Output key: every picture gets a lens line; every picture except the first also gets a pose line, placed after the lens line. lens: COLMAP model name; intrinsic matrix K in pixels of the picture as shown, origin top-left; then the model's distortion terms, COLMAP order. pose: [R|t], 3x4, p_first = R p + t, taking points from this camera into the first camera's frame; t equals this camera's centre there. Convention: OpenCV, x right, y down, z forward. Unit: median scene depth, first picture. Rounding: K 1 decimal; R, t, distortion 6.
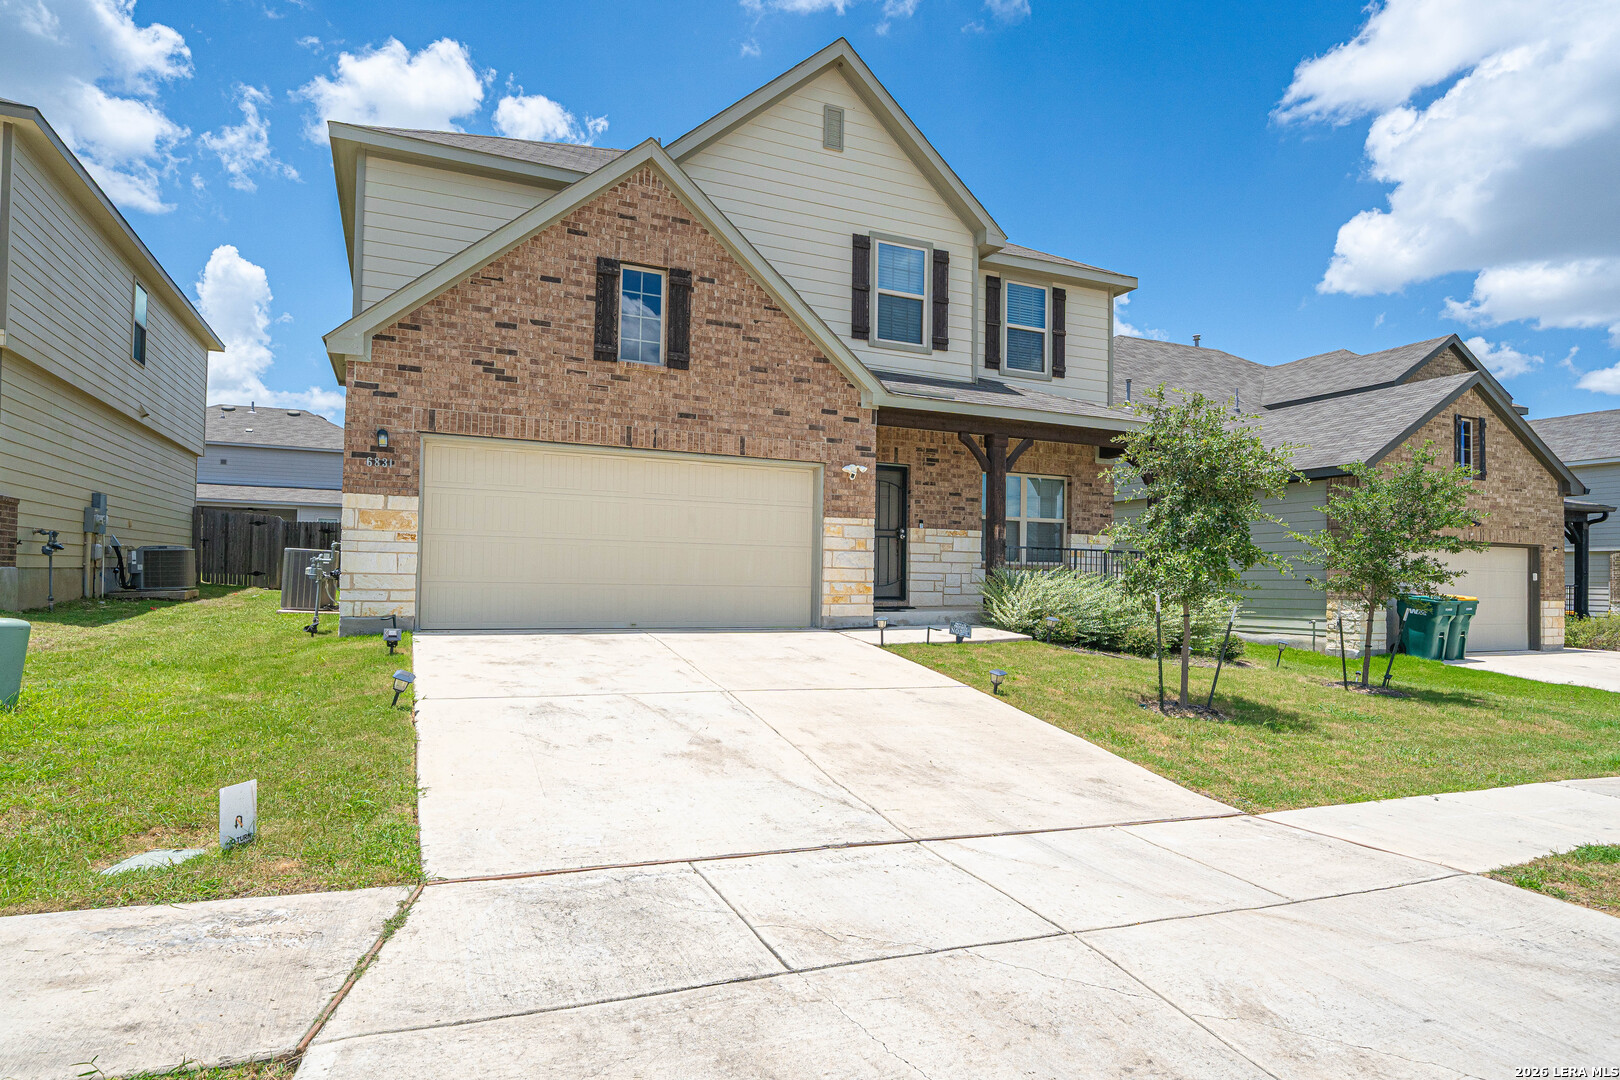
lens RADIAL K [[905.9, 0, 802.0], [0, 905.9, 551.6], [0, 0, 1]] dist [0.002896, -0.001013]
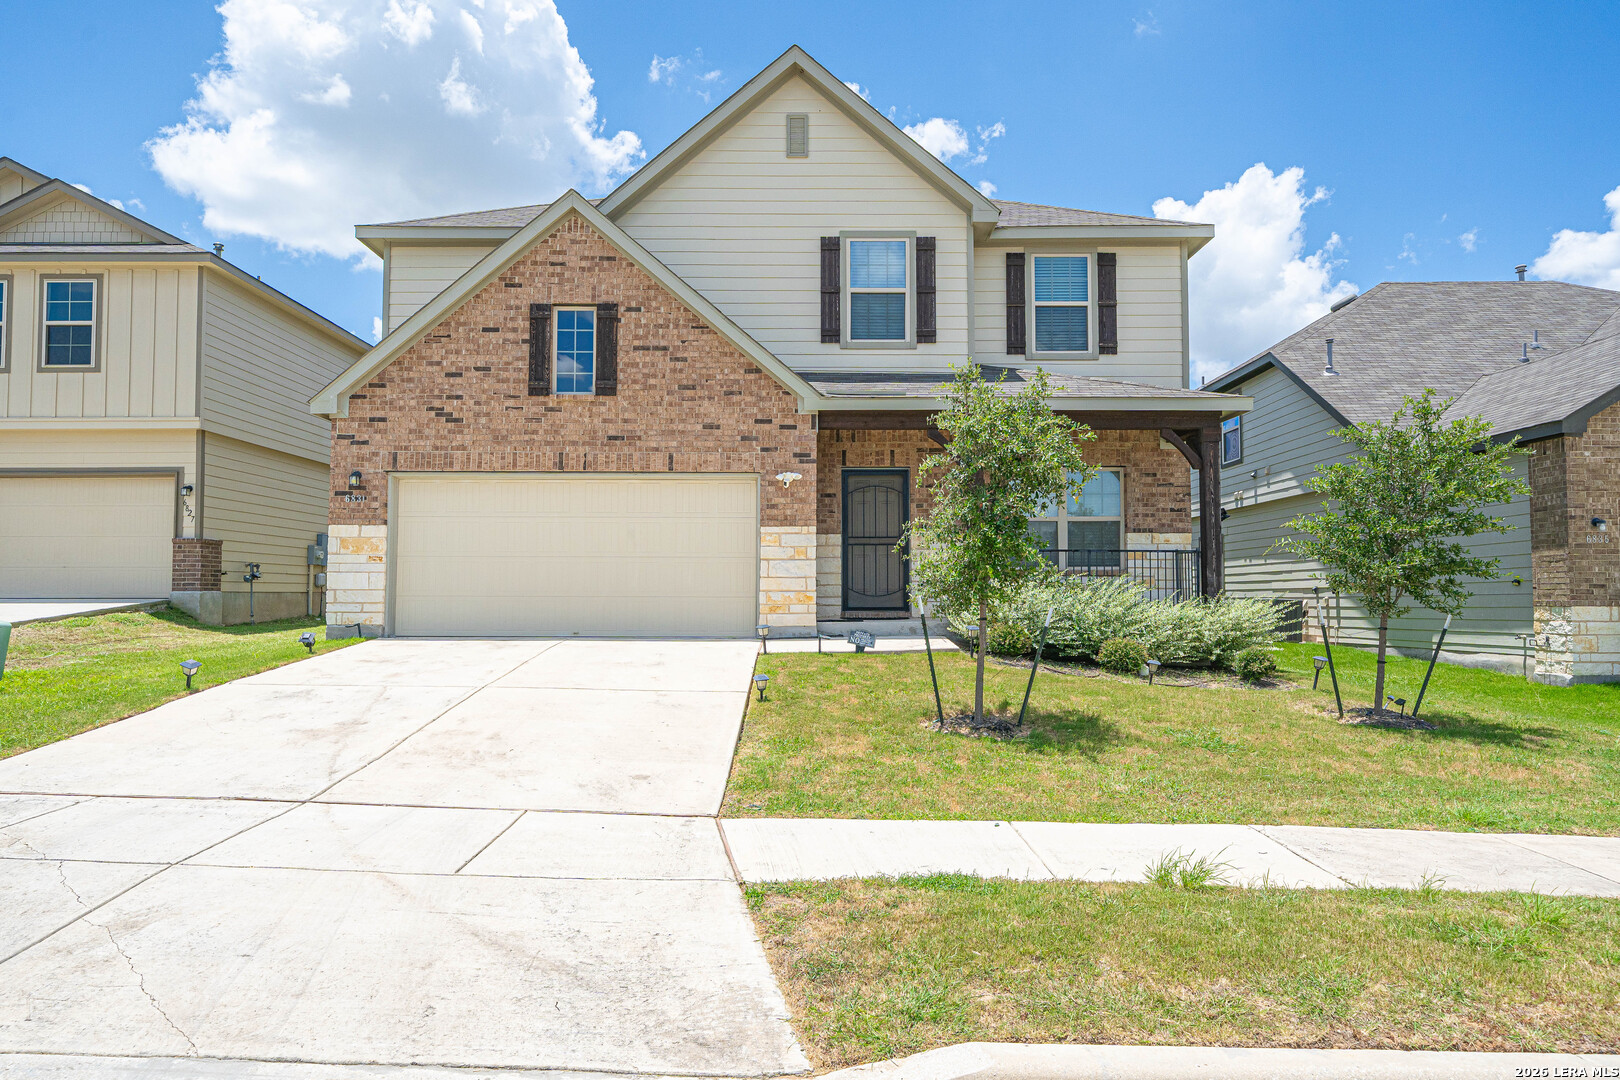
lens RADIAL K [[958.1, 0, 805.5], [0, 958.1, 552.2], [0, 0, 1]] dist [0.001330, 0.000338]
pose [[0.912582, -0.034692, -0.407418, 0.490023], [0.025607, 0.999287, -0.027732, 0.020143], [0.408090, 0.014875, 0.912820, 0.054976]]
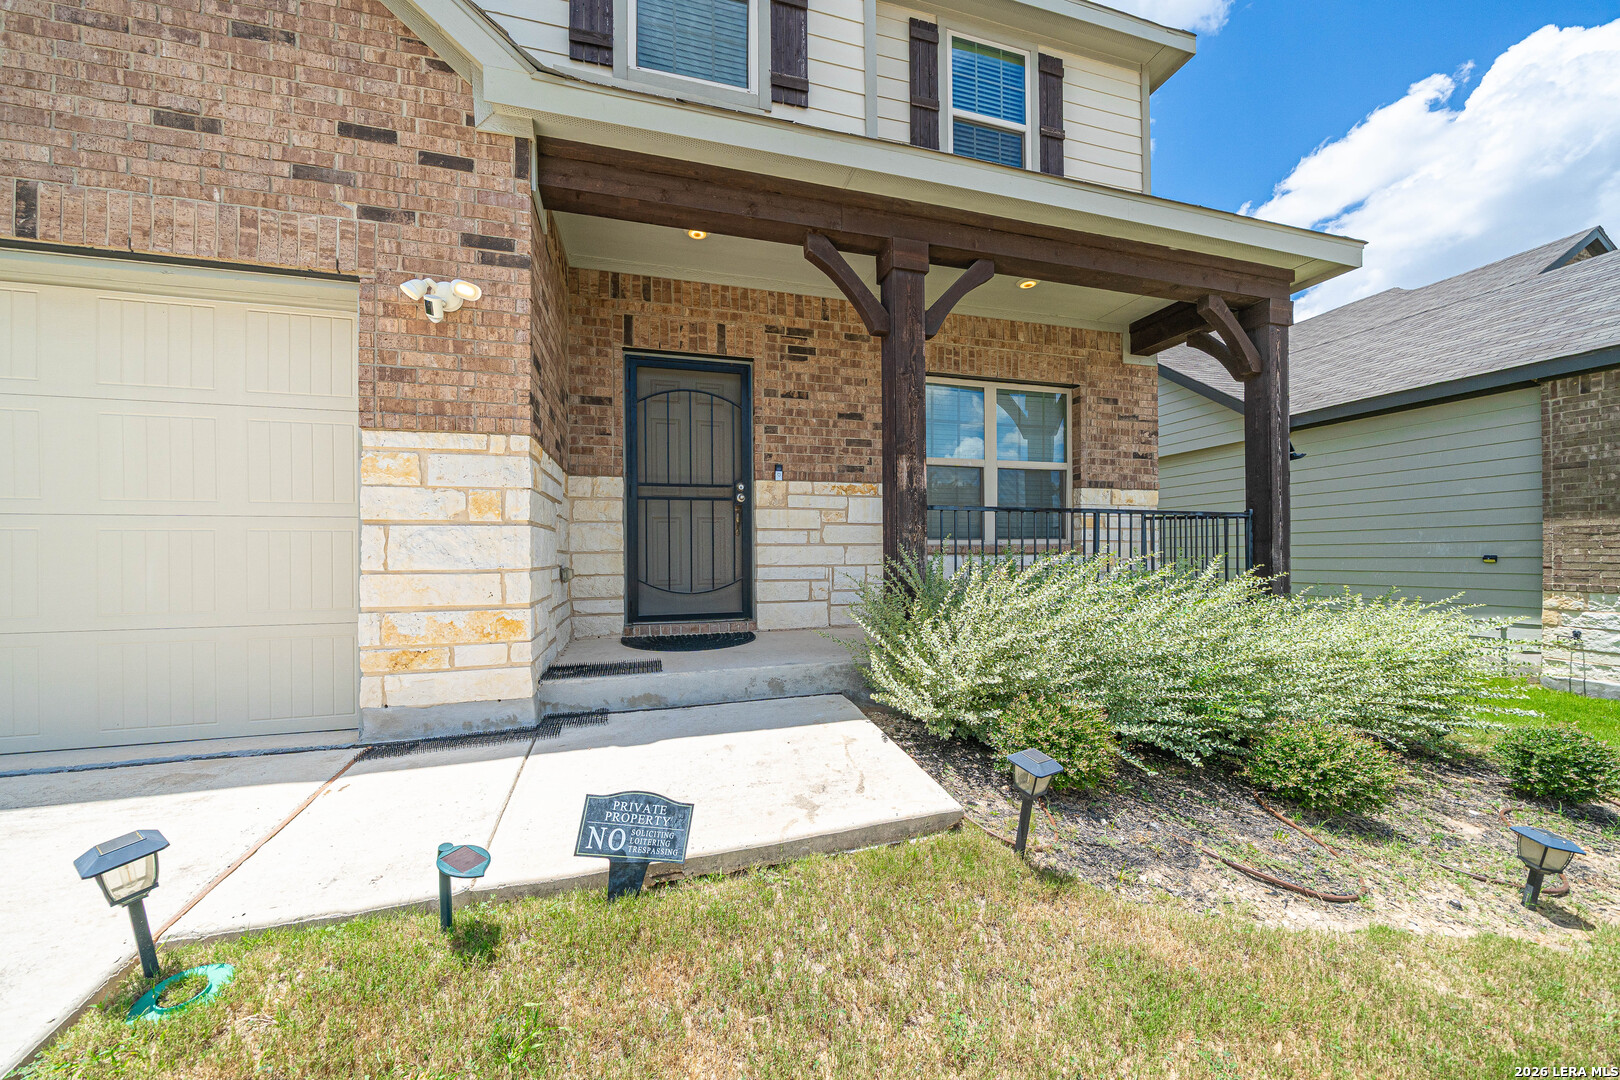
lens RADIAL K [[559.6, 0, 801.4], [0, 559.6, 550.9], [0, 0, 1]] dist [-0.006211, 0.000174]
pose [[0.987830, -0.021755, -0.154006, 0.224194], [0.025883, 0.999356, 0.024846, 0.008036], [0.153367, -0.028530, 0.987757, 0.792386]]
